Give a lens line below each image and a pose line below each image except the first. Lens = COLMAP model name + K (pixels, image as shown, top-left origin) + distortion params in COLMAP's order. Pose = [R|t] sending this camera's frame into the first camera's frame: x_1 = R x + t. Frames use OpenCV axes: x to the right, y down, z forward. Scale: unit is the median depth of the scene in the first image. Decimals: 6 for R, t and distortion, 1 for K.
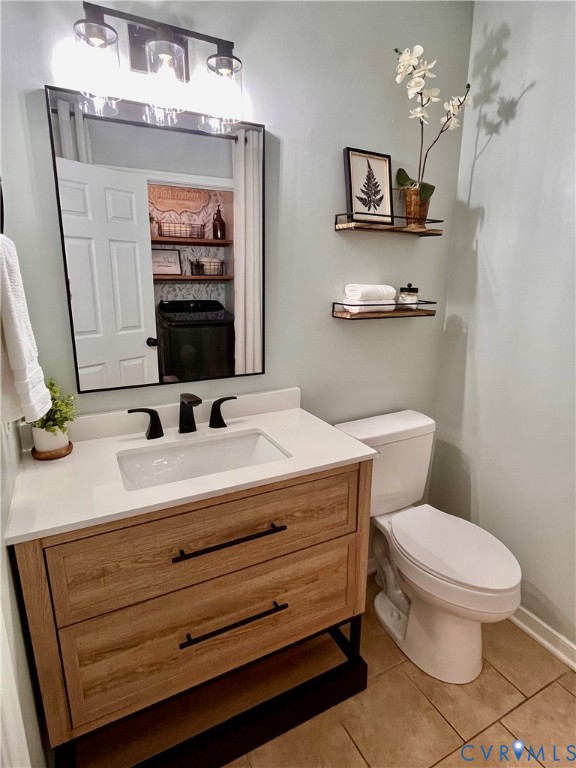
lens RADIAL K [[414.4, 0, 291.1], [0, 414.4, 382.1], [0, 0, 1]] dist [0.000121, 0.000317]
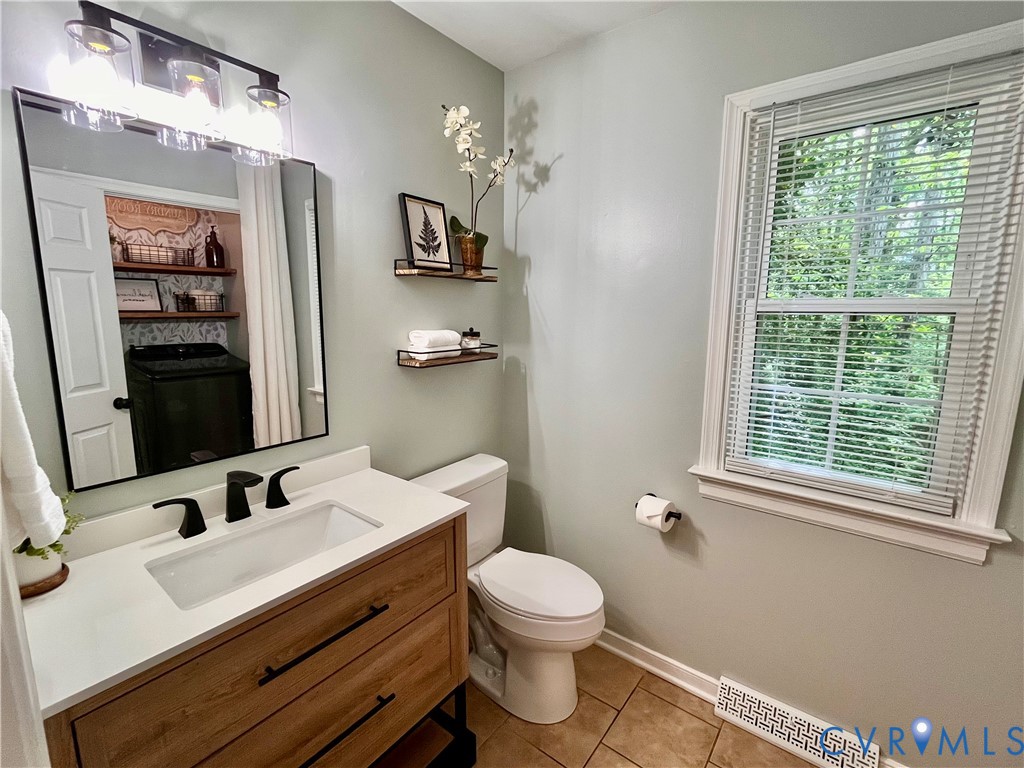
lens RADIAL K [[463.2, 0, 503.8], [0, 463.2, 387.5], [0, 0, 1]] dist [-0.000464, -0.000292]
pose [[0.913254, -0.072168, 0.400948, -0.114809], [0.101446, 0.993468, -0.052252, -0.032387], [-0.394558, 0.088394, 0.914609, -0.045830]]
